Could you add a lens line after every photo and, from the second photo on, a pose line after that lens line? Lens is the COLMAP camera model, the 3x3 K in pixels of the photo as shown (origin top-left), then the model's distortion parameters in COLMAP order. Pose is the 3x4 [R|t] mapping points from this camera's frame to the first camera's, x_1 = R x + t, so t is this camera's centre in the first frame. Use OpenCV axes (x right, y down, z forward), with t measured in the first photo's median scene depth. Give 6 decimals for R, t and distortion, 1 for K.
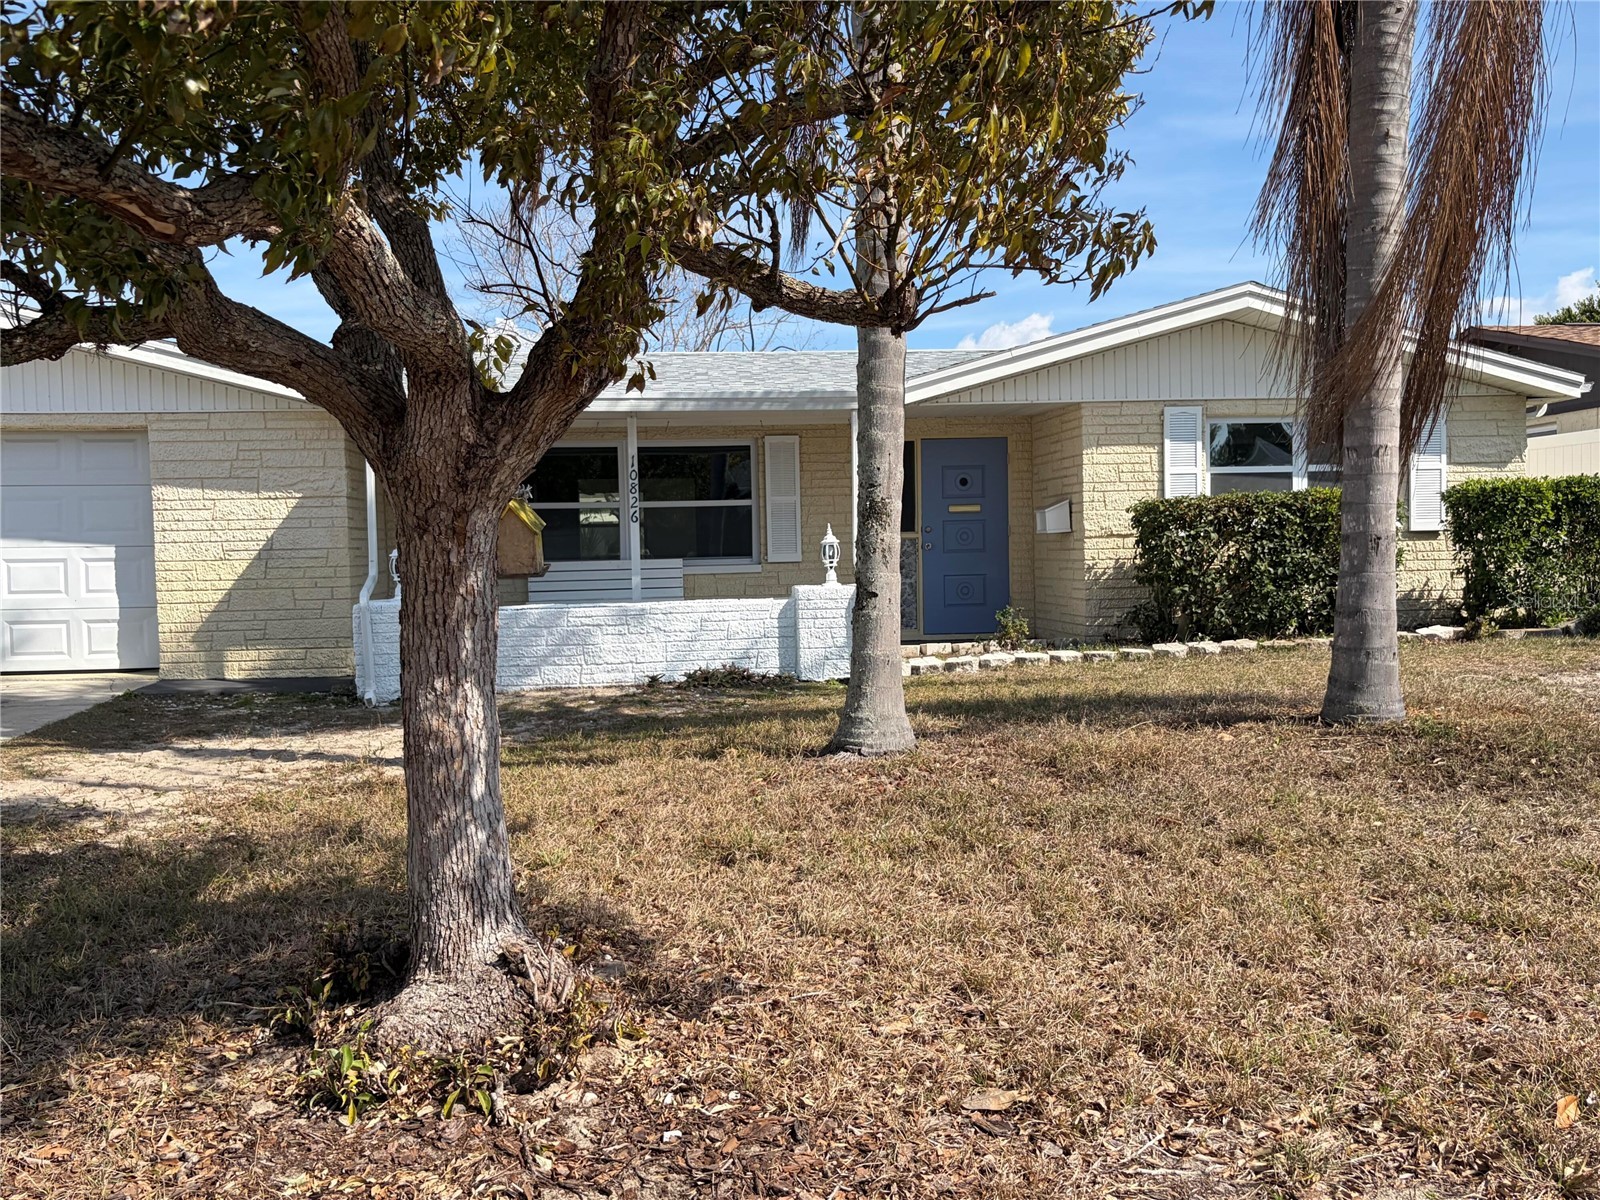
lens RADIAL K [[1400.4, 0, 792.1], [0, 1400.4, 597.4], [0, 0, 1]] dist [0.016836, -0.008968]
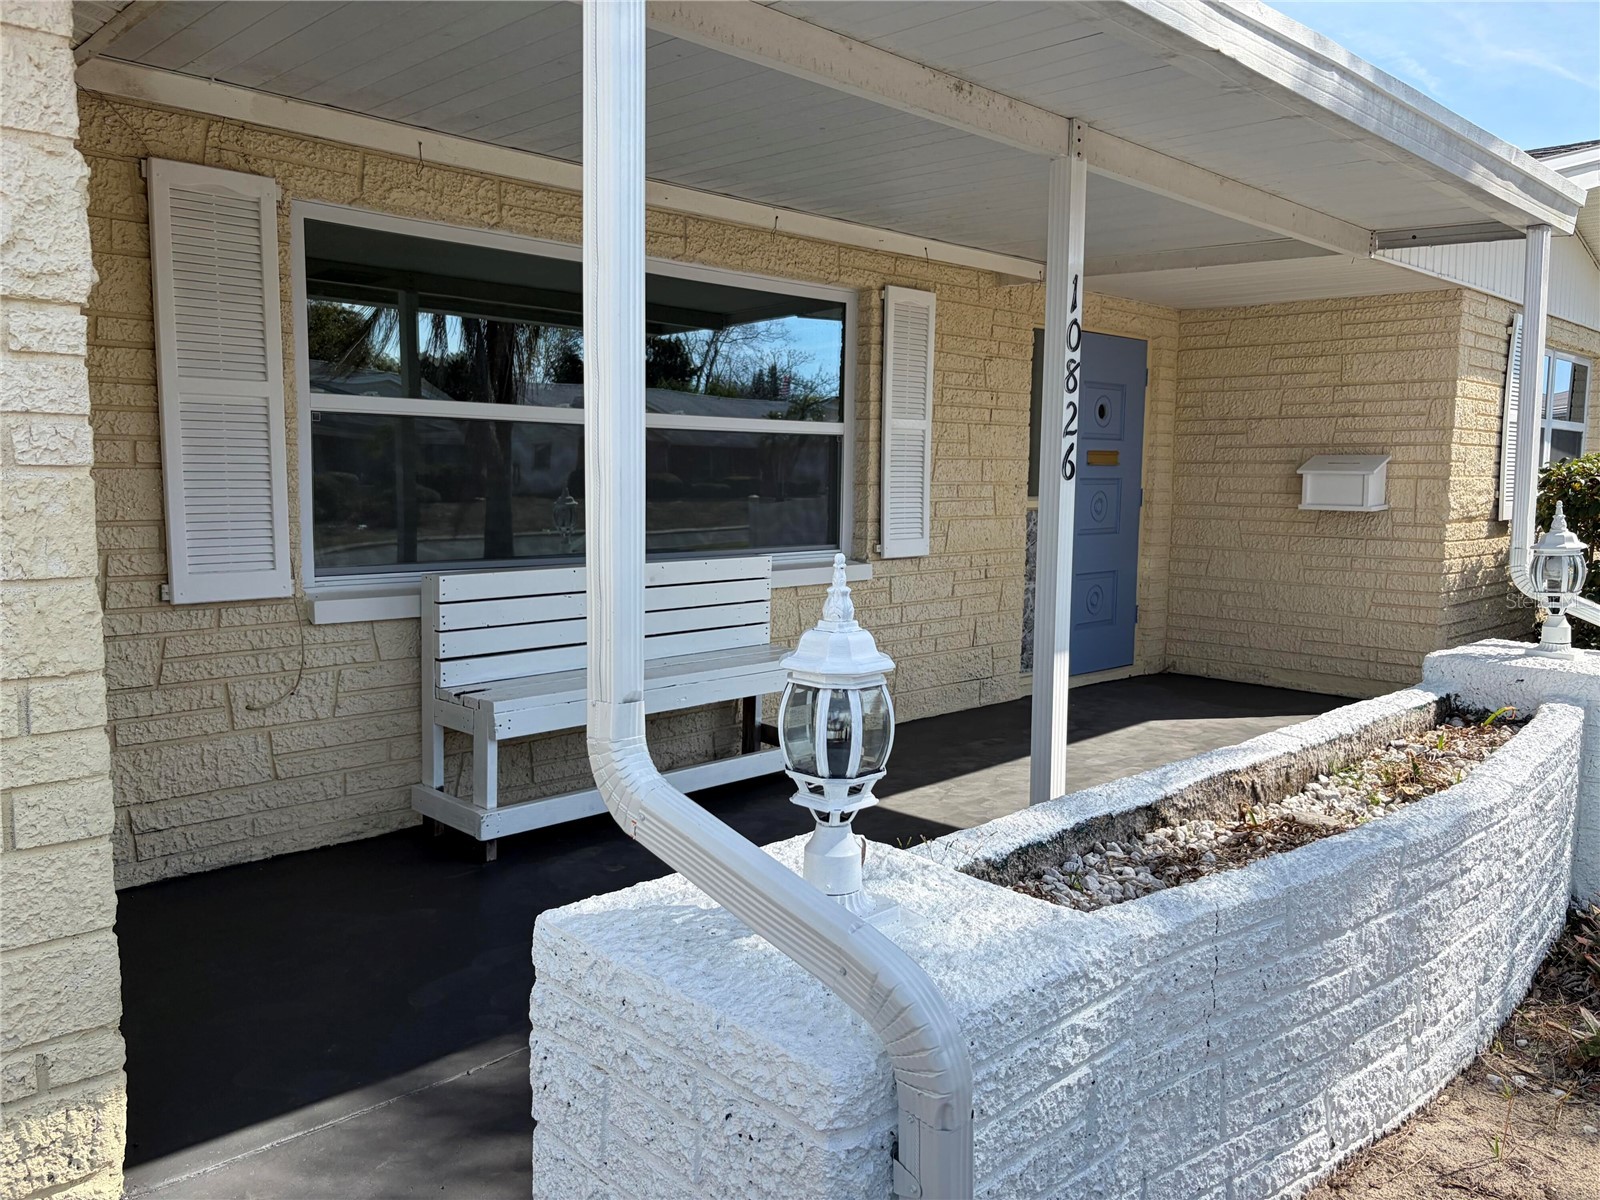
lens RADIAL K [[1231.3, 0, 800.1], [0, 1231.3, 601.3], [0, 0, 1]] dist [-0.005163, -0.000834]
pose [[0.788278, -0.035406, 0.614300, -0.369419], [-0.003331, 0.998083, 0.061800, -0.045791], [-0.615310, -0.050762, 0.786649, 0.868365]]
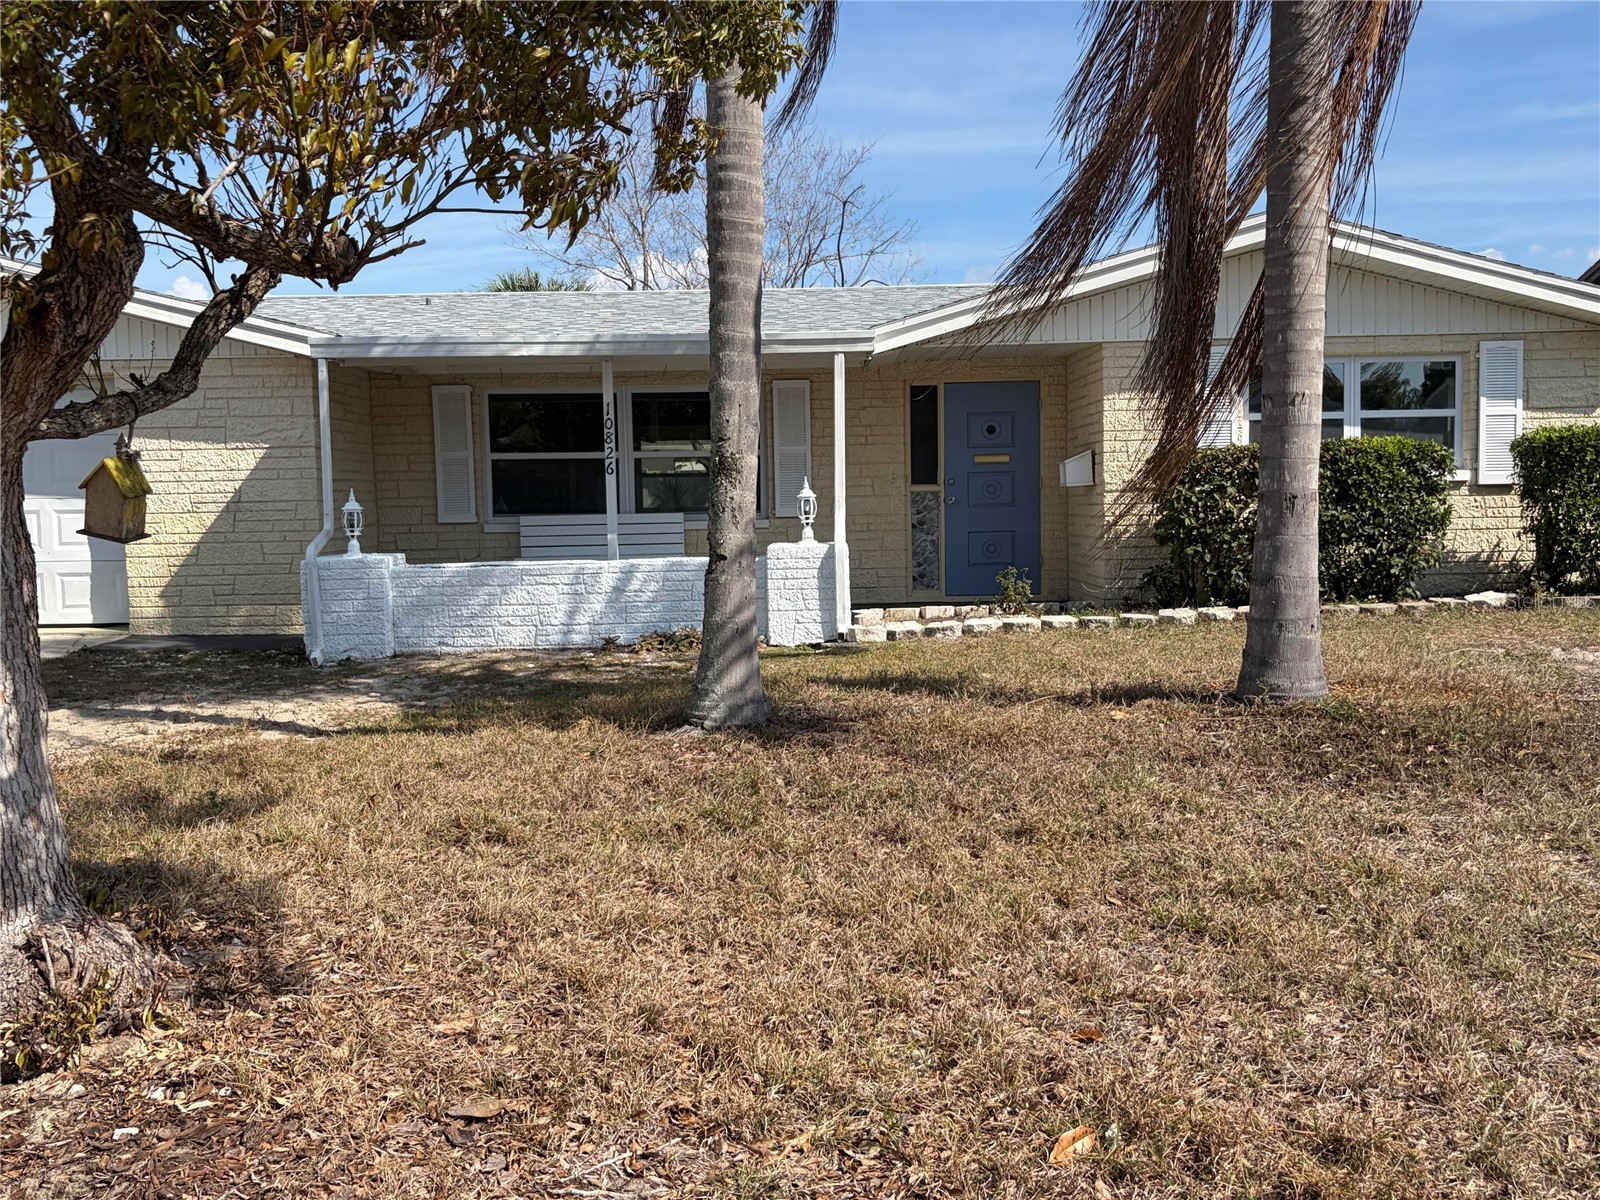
lens RADIAL K [[1495.6, 0, 807.8], [0, 1495.6, 602.4], [0, 0, 1]] dist [0.014667, 0.000000]
pose [[0.995463, 0.009589, -0.094666, 0.124640], [-0.006261, 0.999354, 0.035396, -0.004414], [0.094944, -0.034643, 0.994880, 0.010181]]
